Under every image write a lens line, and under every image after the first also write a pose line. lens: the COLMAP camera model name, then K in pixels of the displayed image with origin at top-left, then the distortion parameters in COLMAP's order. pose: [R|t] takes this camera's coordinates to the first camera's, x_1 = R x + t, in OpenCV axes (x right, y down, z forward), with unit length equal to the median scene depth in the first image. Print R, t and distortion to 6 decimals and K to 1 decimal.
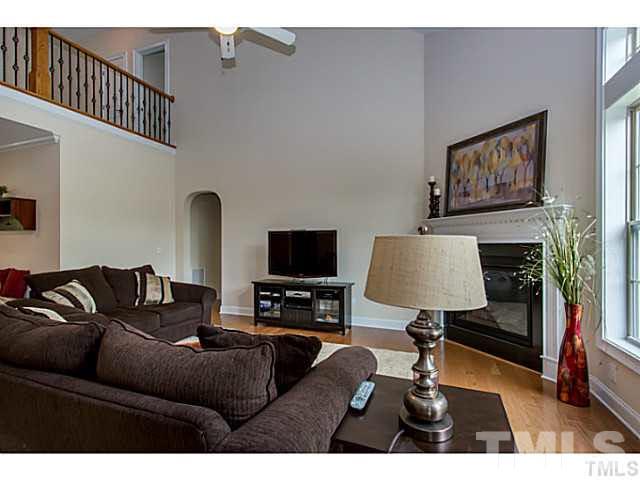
lens RADIAL K [[308.4, 0, 317.7], [0, 308.4, 249.6], [0, 0, 1]] dist [-0.000013, -0.000269]
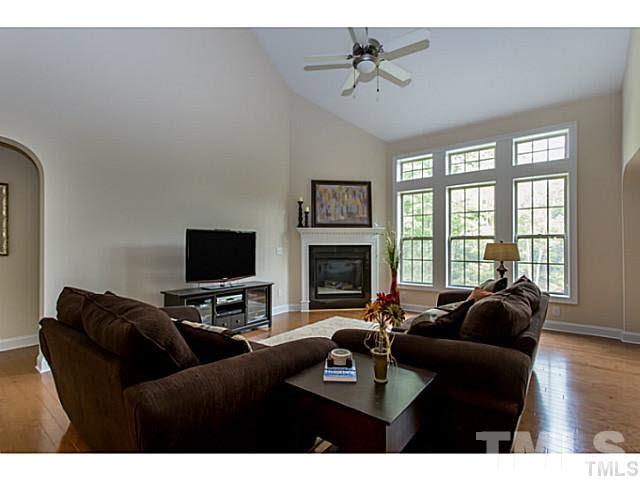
lens RADIAL K [[308.4, 0, 317.7], [0, 308.4, 249.6], [0, 0, 1]] dist [-0.000013, -0.000269]
pose [[0.289059, -0.009821, 0.957261, -1.023092], [0.016854, 0.999845, 0.005168, -0.005465], [-0.957163, 0.014640, 0.289180, 0.557994]]
